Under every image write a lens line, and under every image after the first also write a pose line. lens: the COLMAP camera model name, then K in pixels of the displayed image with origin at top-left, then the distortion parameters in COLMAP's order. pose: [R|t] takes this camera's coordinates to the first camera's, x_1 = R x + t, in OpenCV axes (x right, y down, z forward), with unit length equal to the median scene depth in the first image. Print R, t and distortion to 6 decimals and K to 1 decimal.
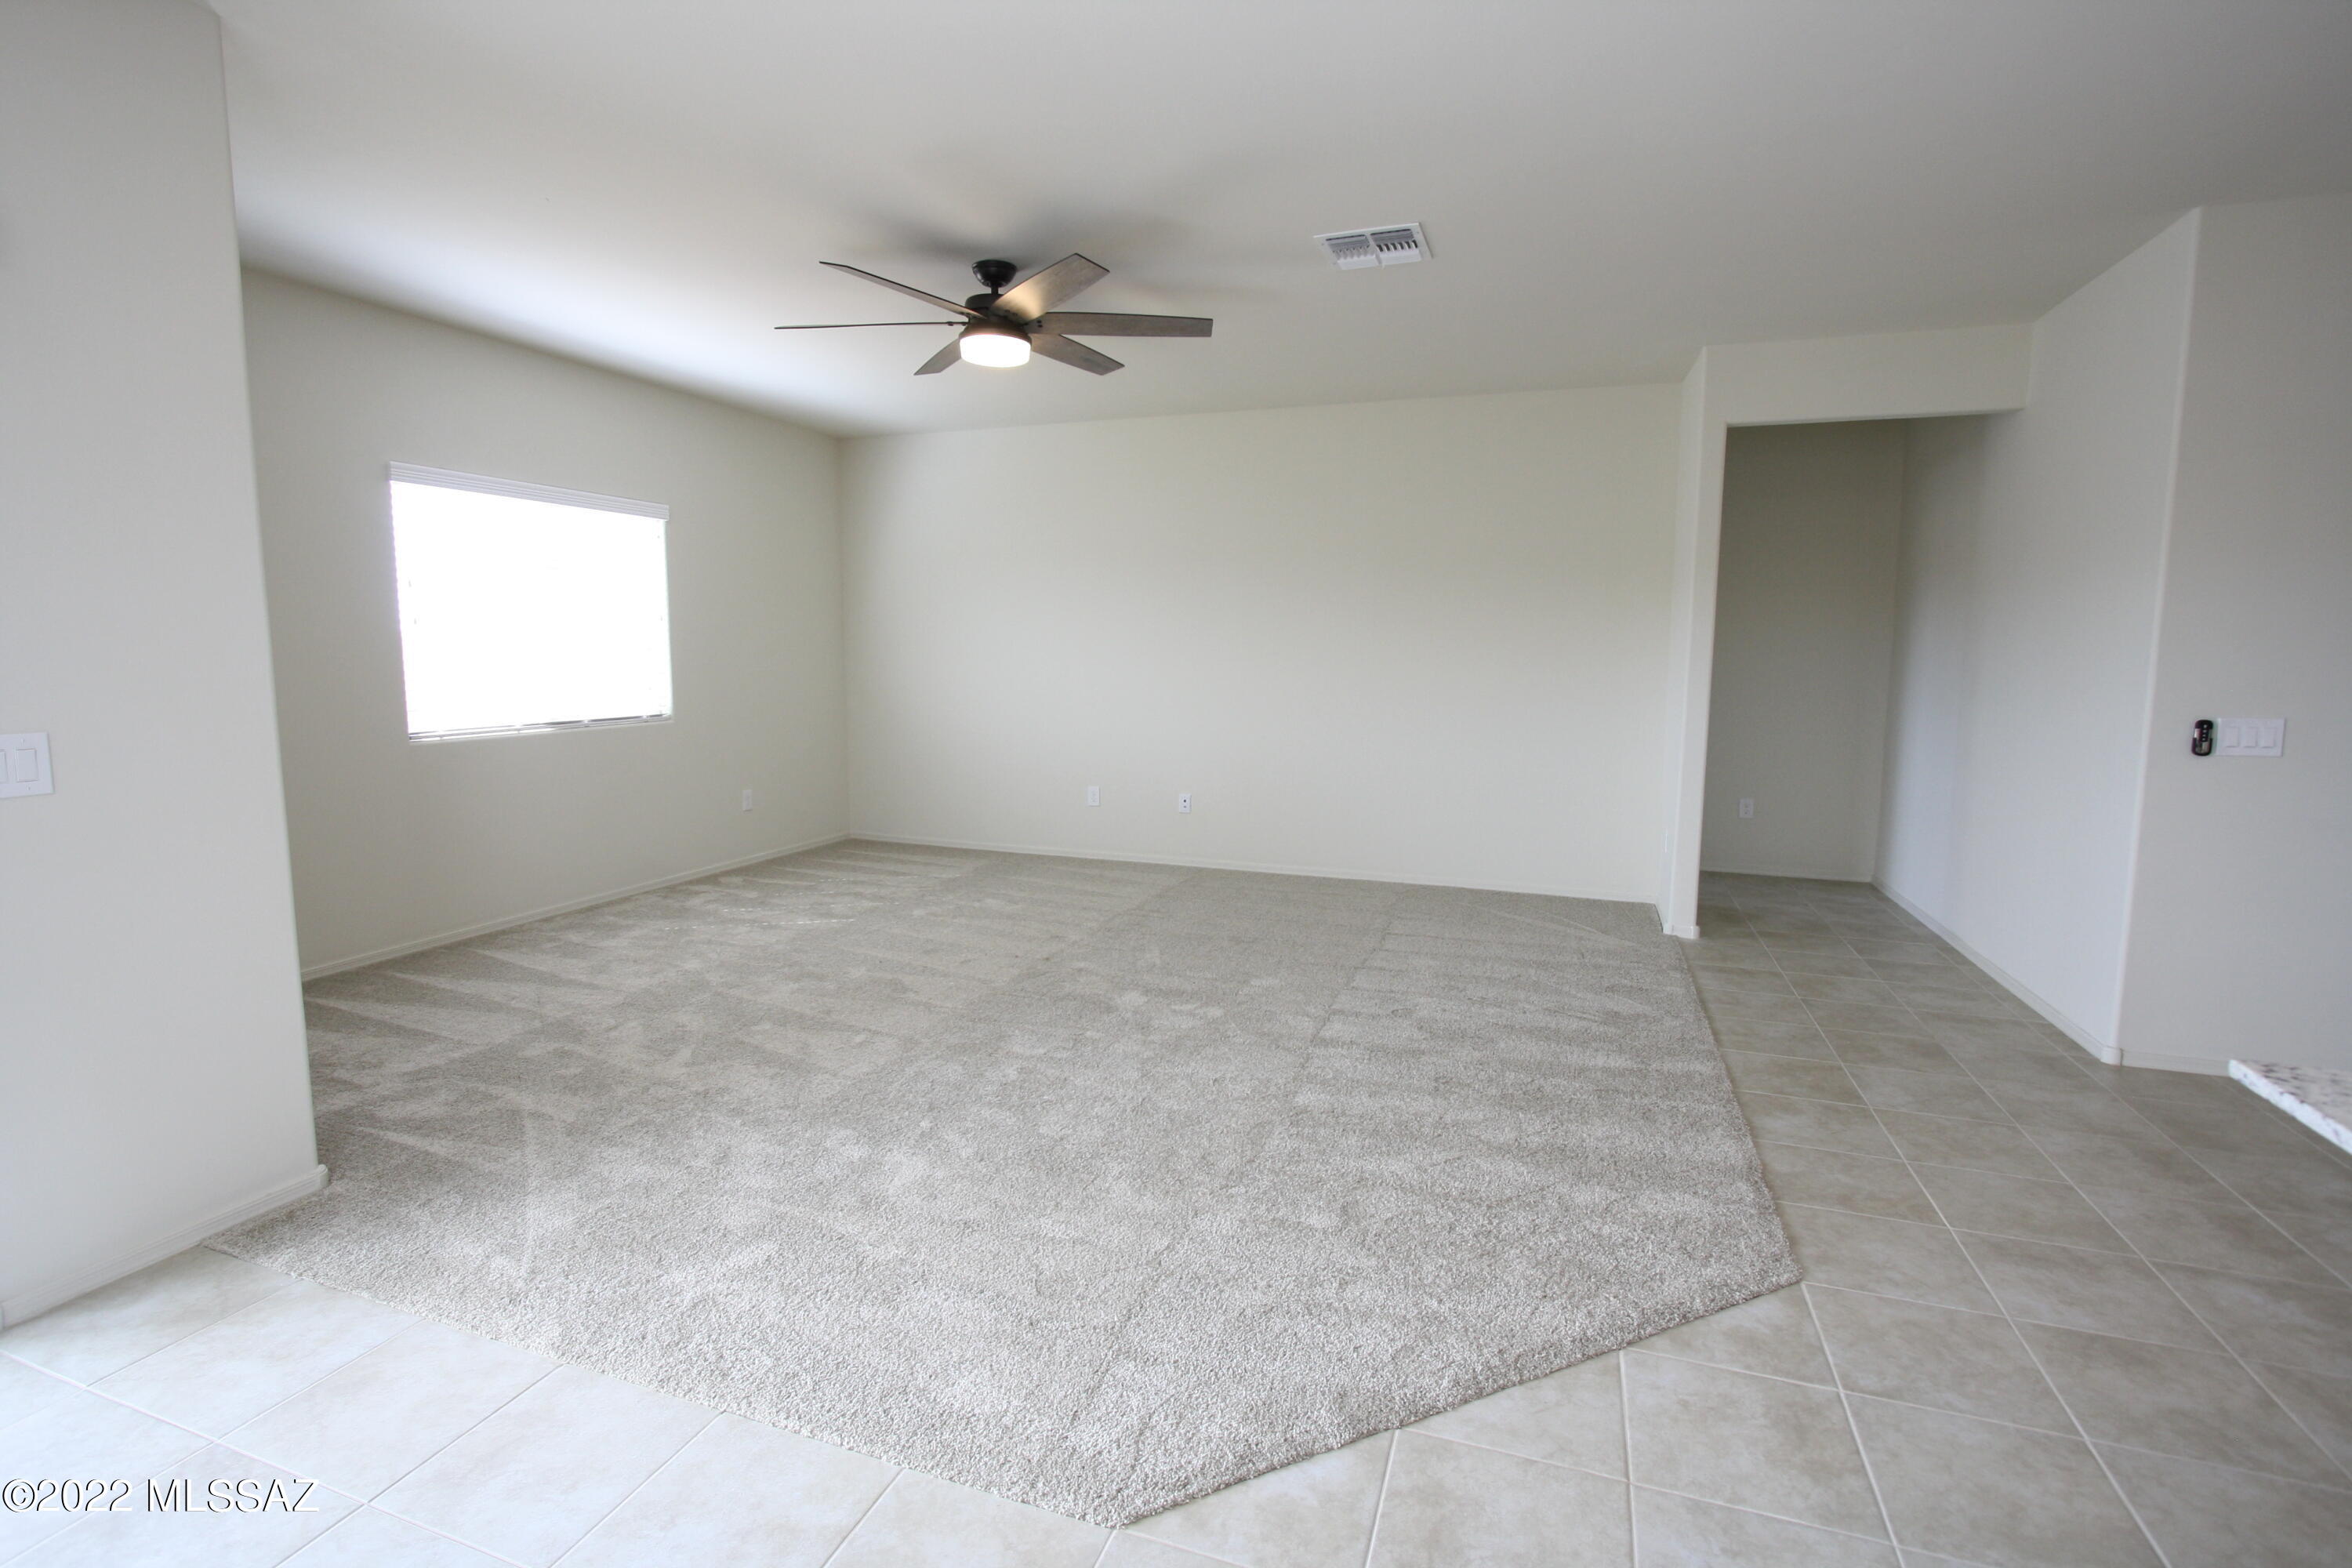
lens RADIAL K [[1092.1, 0, 1159.6], [0, 1092.1, 764.5], [0, 0, 1]] dist [-0.018318, 0.003621]
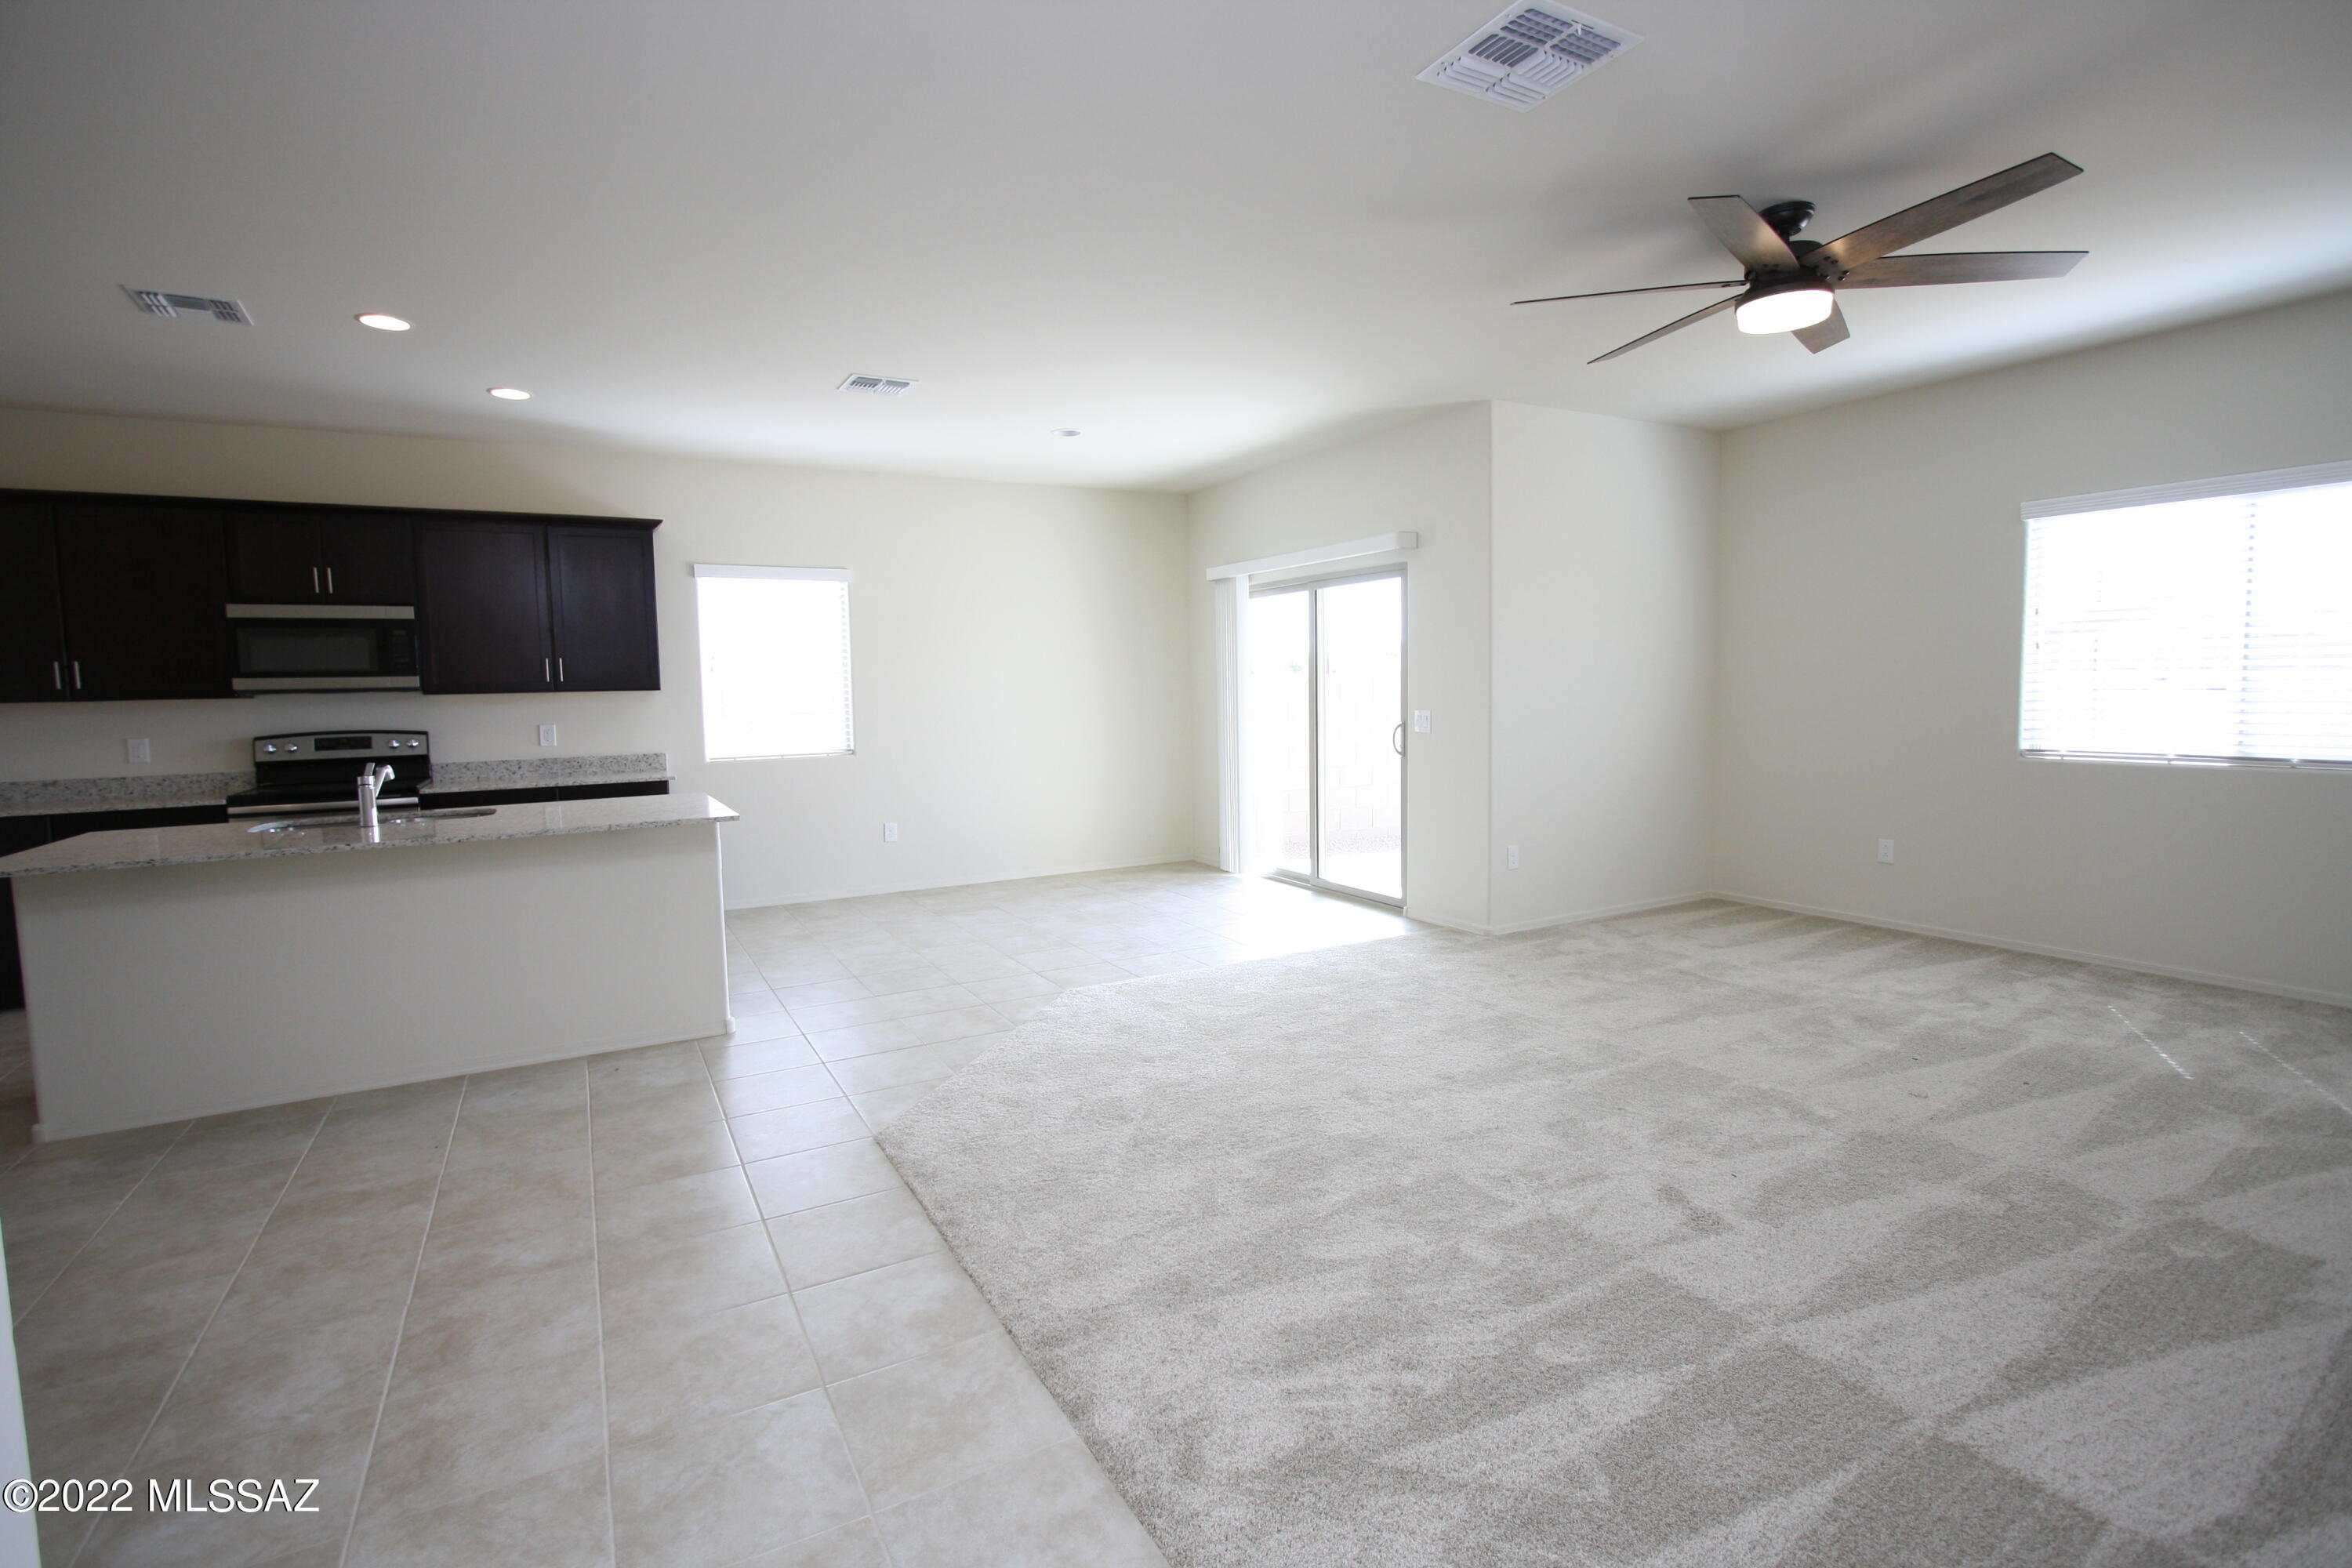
lens RADIAL K [[1092.1, 0, 1168.2], [0, 1092.1, 772.5], [0, 0, 1]] dist [-0.018318, 0.003621]
pose [[-0.649949, 0.064400, -0.757244, 0.707169], [-0.068764, 0.987333, 0.142989, -0.105538], [0.756860, 0.145006, -0.637288, 1.083683]]
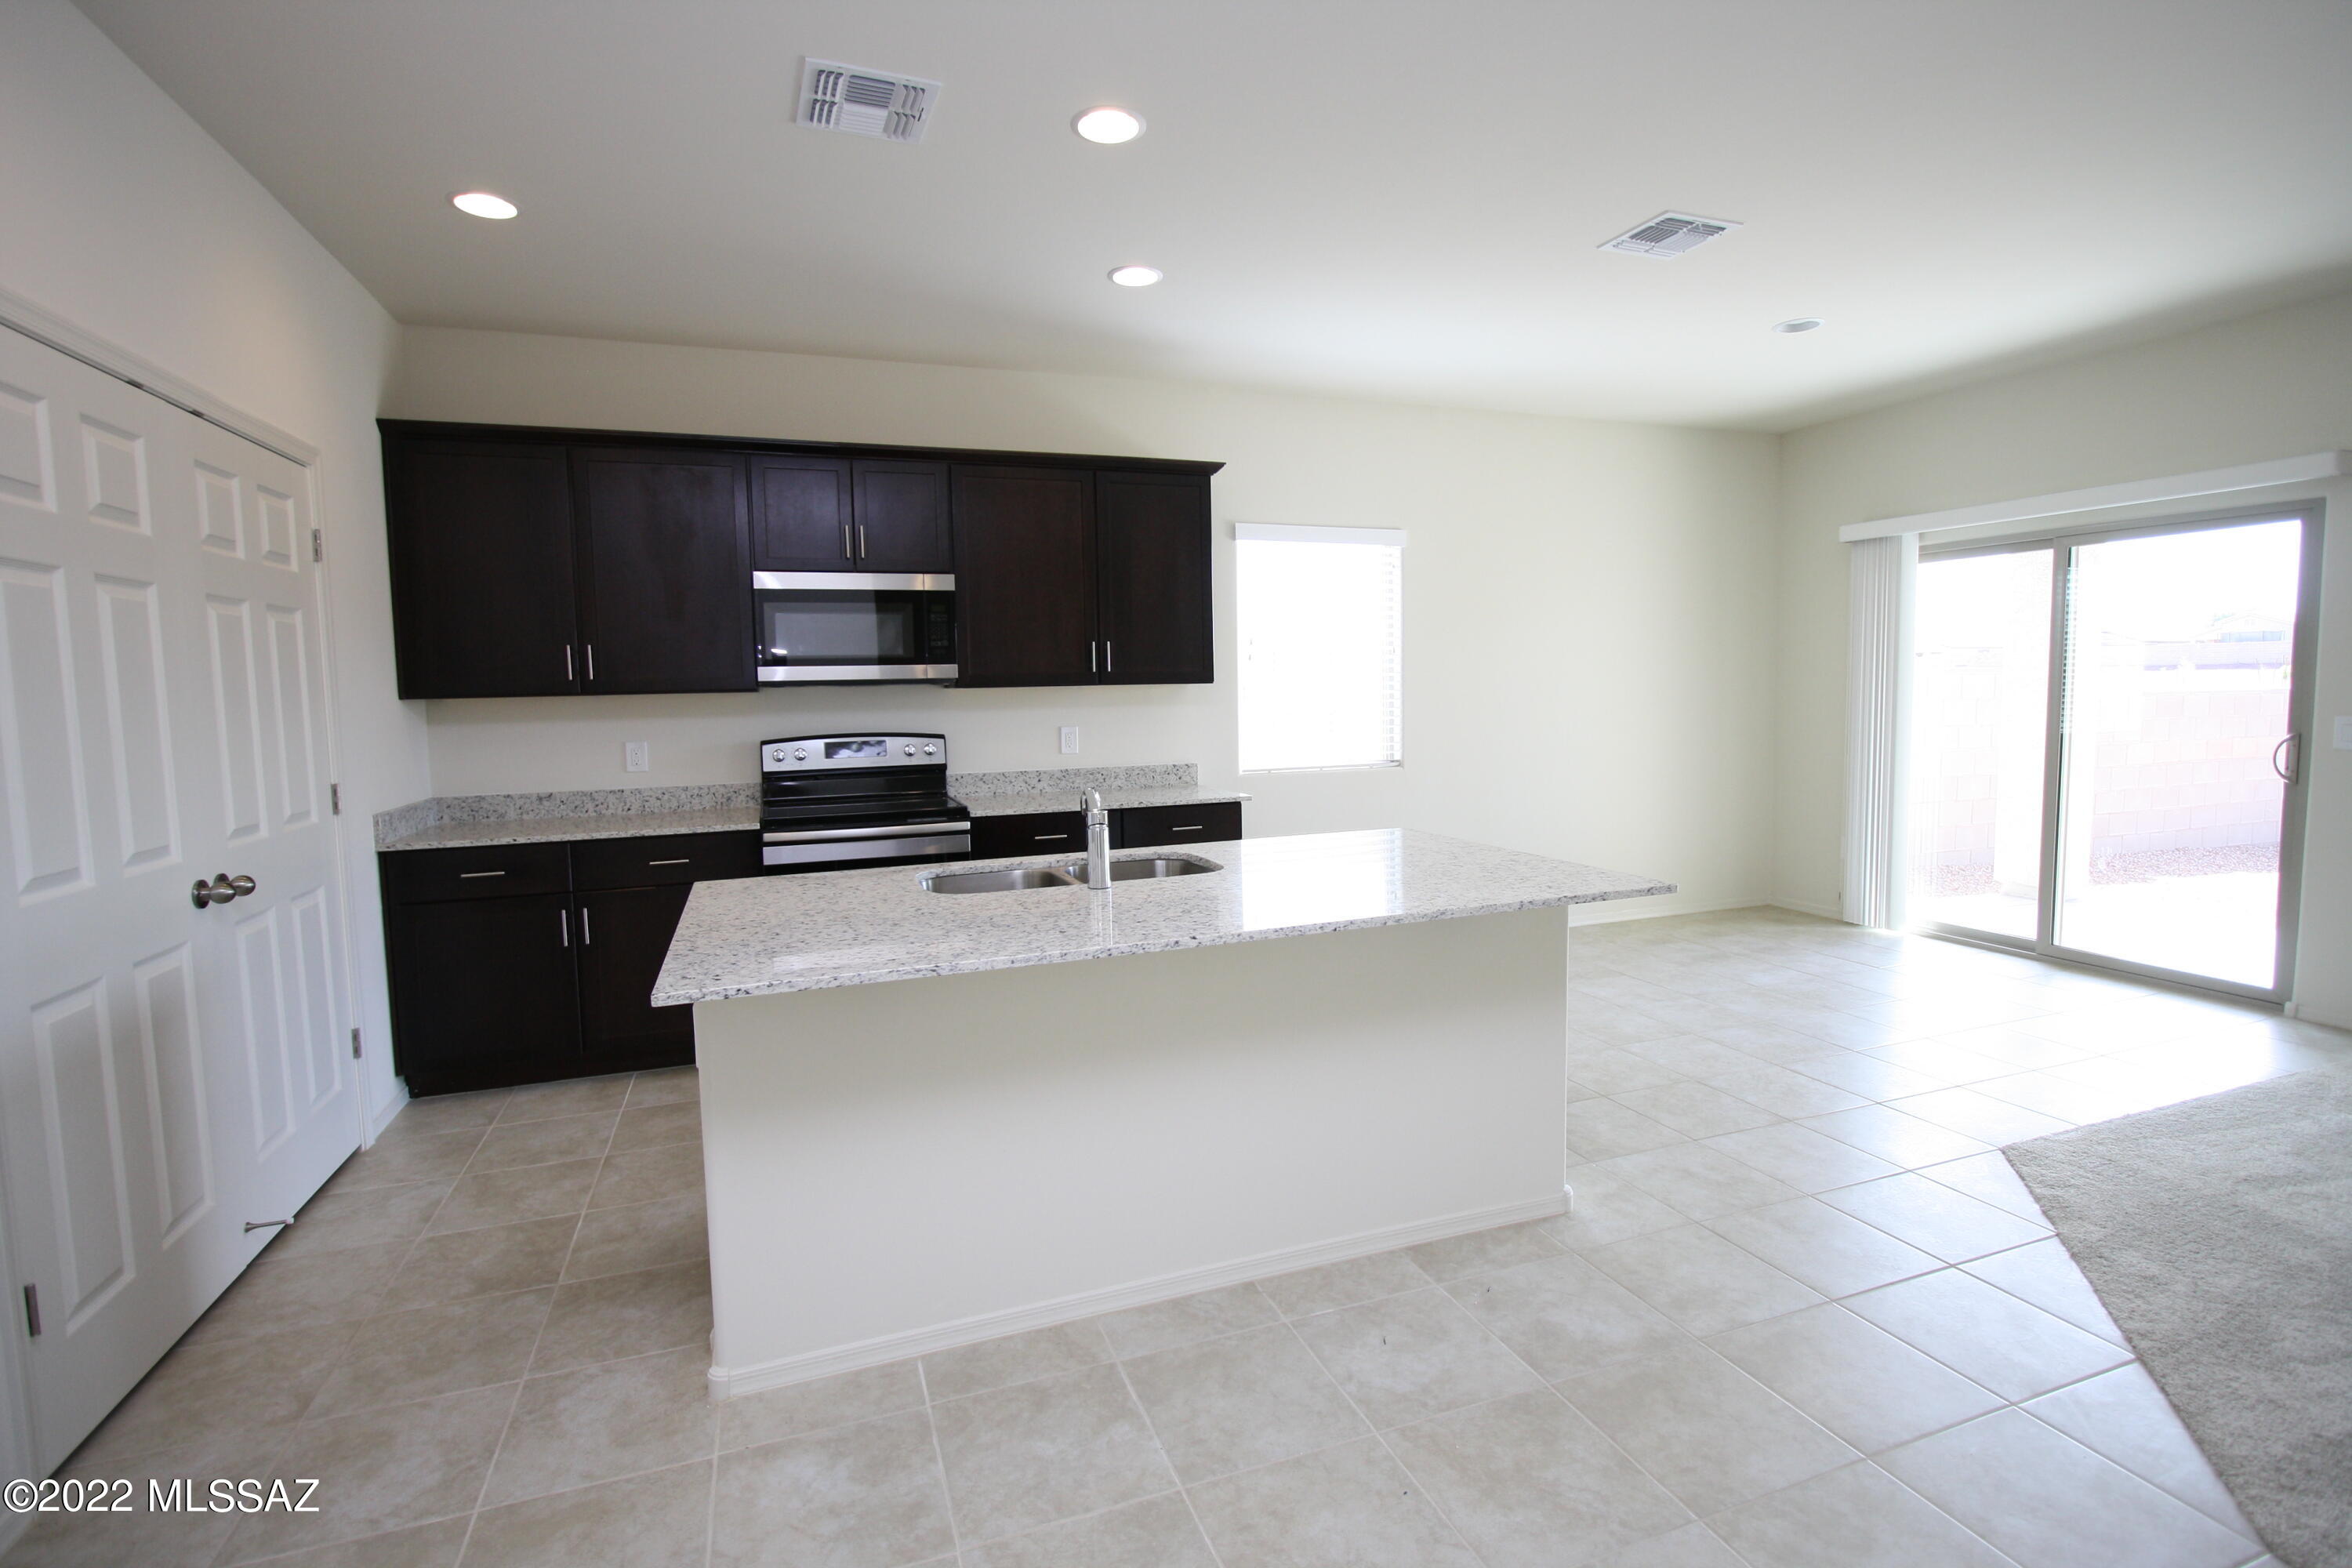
lens RADIAL K [[1092.1, 0, 1164.9], [0, 1092.1, 775.9], [0, 0, 1]] dist [-0.018318, 0.003621]
pose [[-0.764710, 0.057689, -0.641787, 0.805075], [-0.058827, 0.985575, 0.158685, -0.046947], [0.641684, 0.159103, -0.750285, 0.506365]]
